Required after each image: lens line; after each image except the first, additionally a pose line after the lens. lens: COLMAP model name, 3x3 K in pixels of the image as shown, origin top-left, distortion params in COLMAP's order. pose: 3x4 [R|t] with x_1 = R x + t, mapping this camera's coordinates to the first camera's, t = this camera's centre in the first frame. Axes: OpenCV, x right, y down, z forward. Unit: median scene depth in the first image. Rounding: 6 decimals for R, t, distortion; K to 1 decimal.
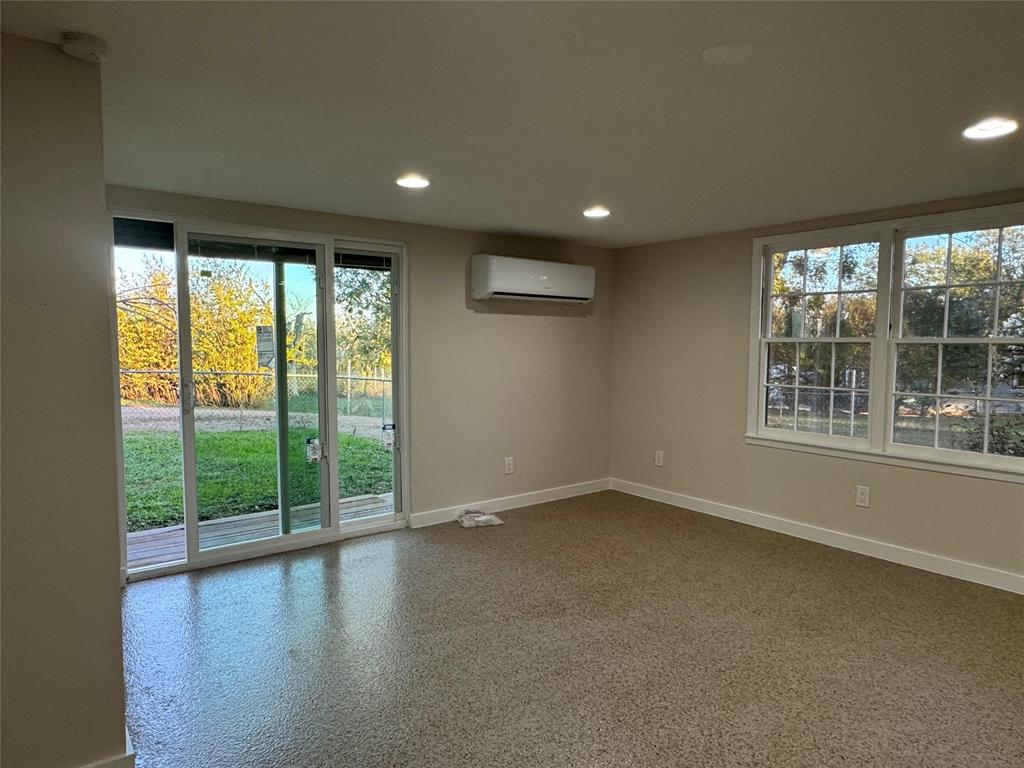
lens RADIAL K [[629.0, 0, 512.0], [0, 629.0, 384.0], [0, 0, 1]] dist [0.001914, -0.000435]
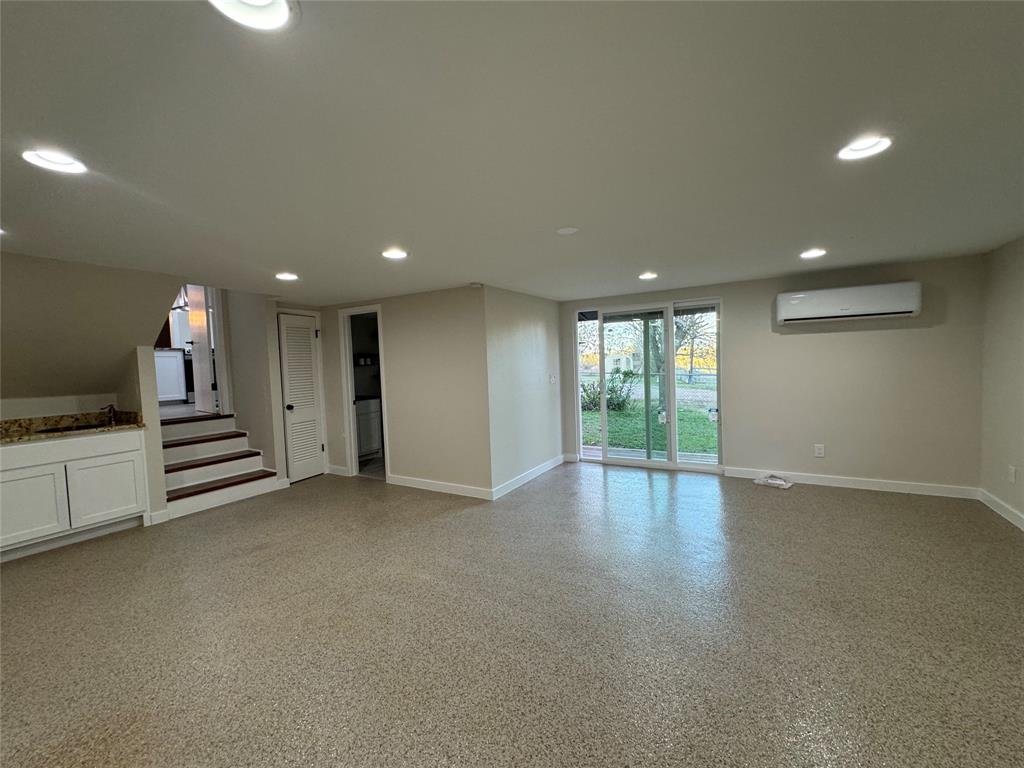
lens RADIAL K [[414.8, 0, 512.0], [0, 414.8, 384.0], [0, 0, 1]] dist [0.001659, 0.000205]
pose [[0.391253, 0.032133, -0.919722, 0.625179], [-0.023684, 0.999411, 0.024841, -0.014549], [0.919978, 0.012064, 0.391784, 0.105056]]
